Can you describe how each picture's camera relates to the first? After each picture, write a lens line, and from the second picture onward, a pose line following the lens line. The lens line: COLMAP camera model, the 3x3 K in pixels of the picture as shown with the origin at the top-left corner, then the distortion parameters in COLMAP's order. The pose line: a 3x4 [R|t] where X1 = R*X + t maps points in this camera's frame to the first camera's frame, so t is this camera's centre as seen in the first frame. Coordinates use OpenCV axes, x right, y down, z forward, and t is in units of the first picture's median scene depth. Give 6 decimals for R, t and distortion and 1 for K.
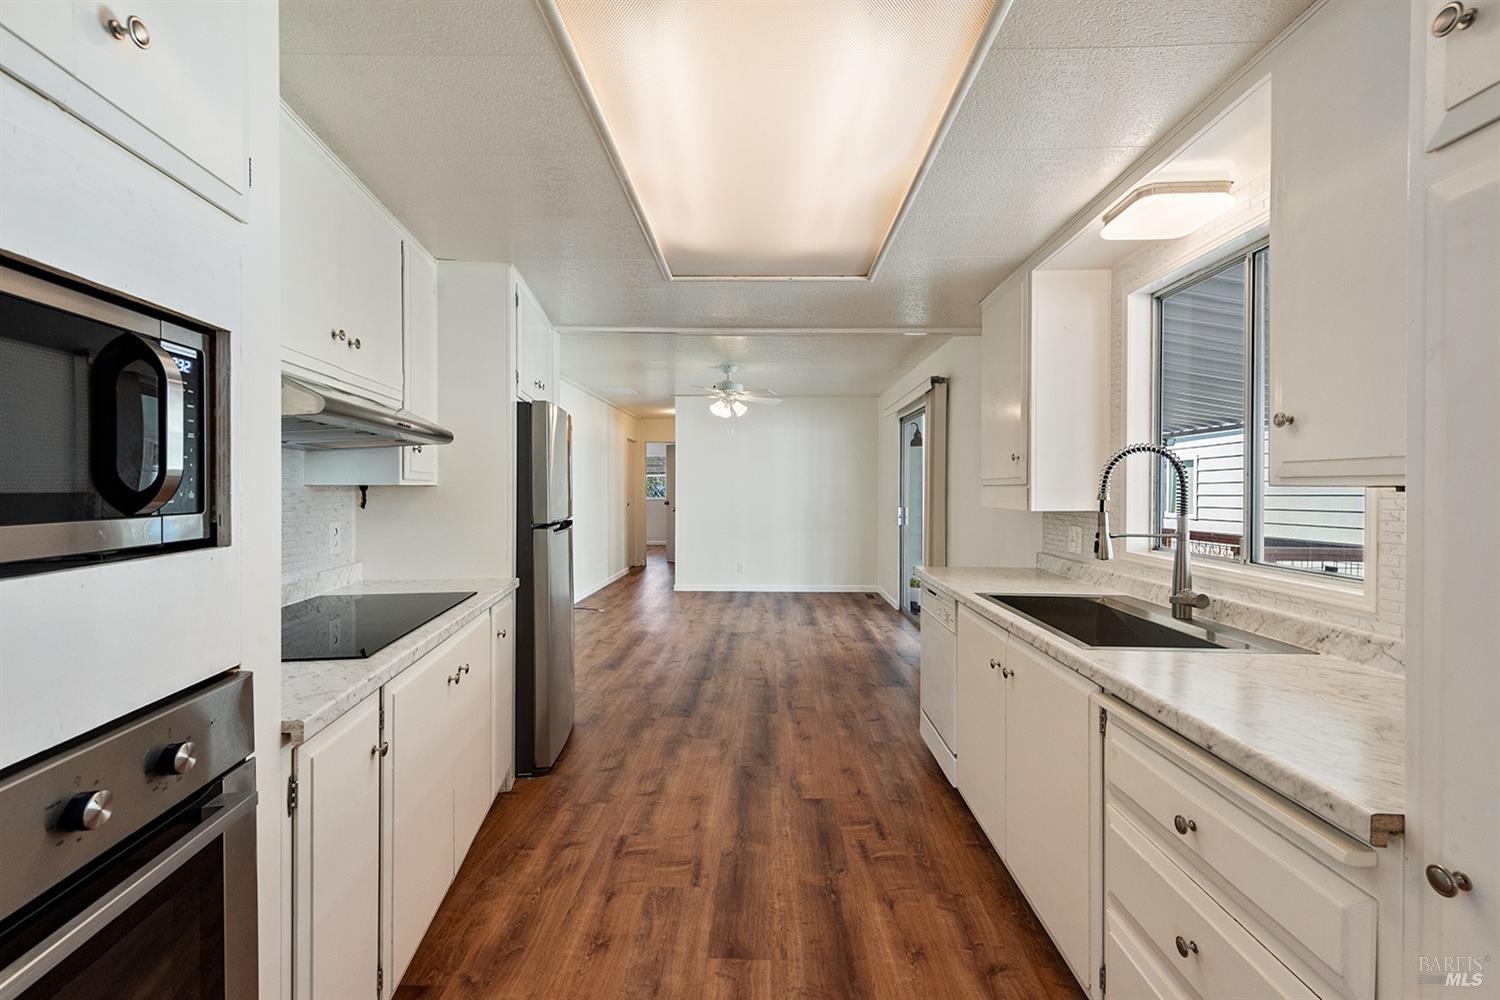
lens RADIAL K [[631.4, 0, 757.7], [0, 631.4, 517.1], [0, 0, 1]] dist [0.001130, -0.000058]
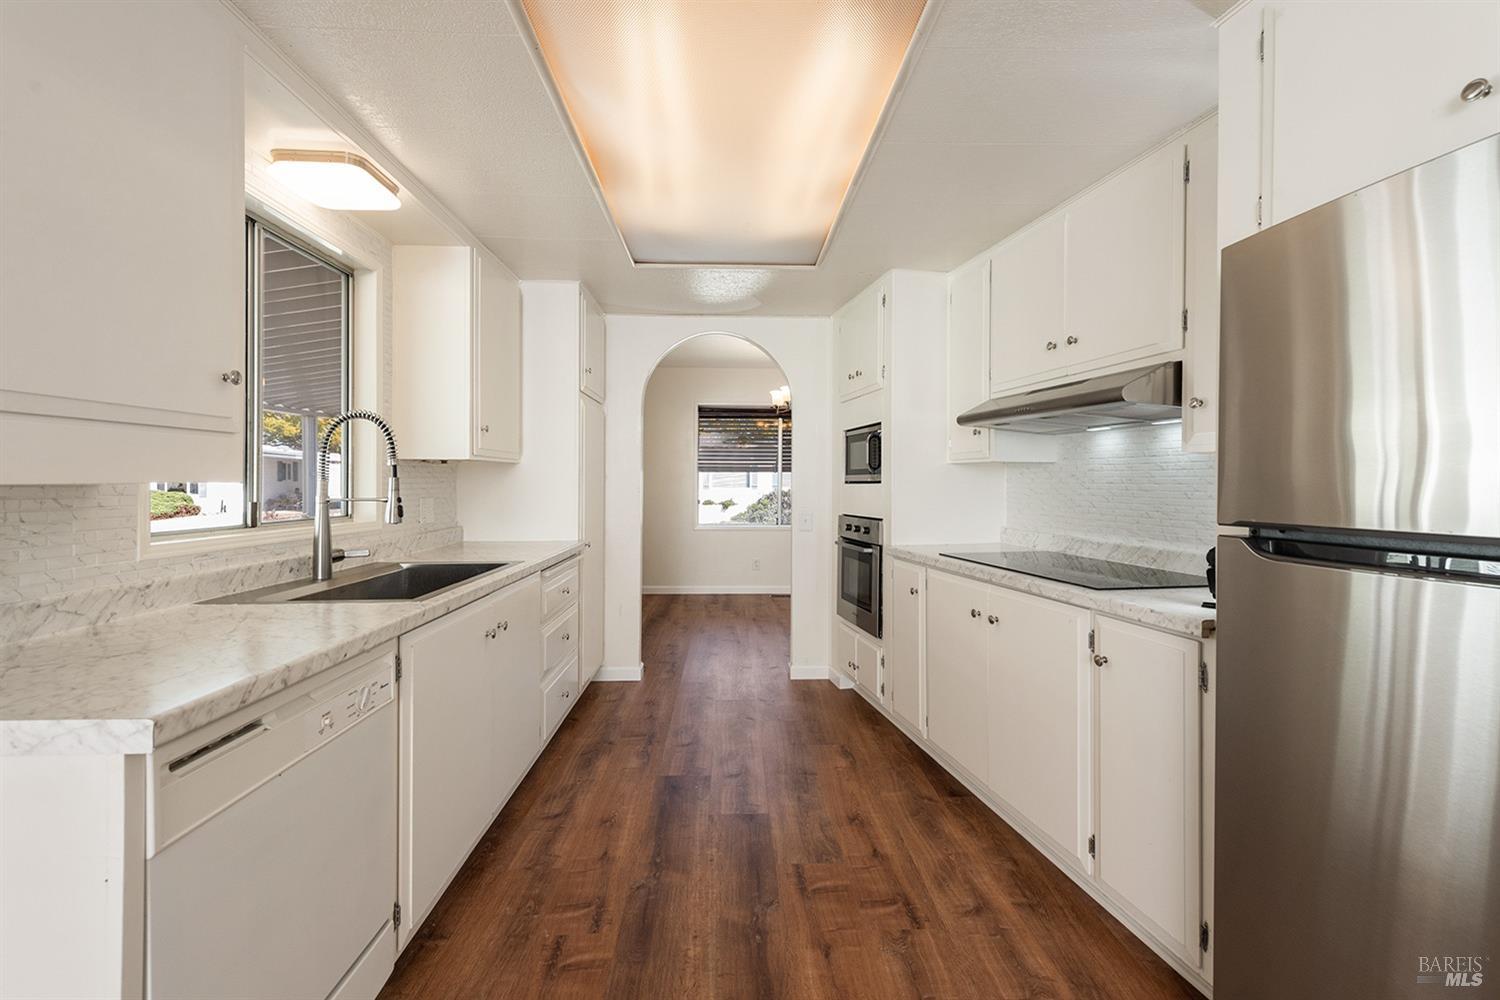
lens RADIAL K [[631.4, 0, 758.4], [0, 631.4, 443.4], [0, 0, 1]] dist [0.001130, -0.000058]
pose [[-0.998104, -0.007418, -0.061108, 0.008854], [-0.006507, 0.999865, -0.015087, -0.017834], [0.061212, -0.014661, -0.998017, 0.701188]]
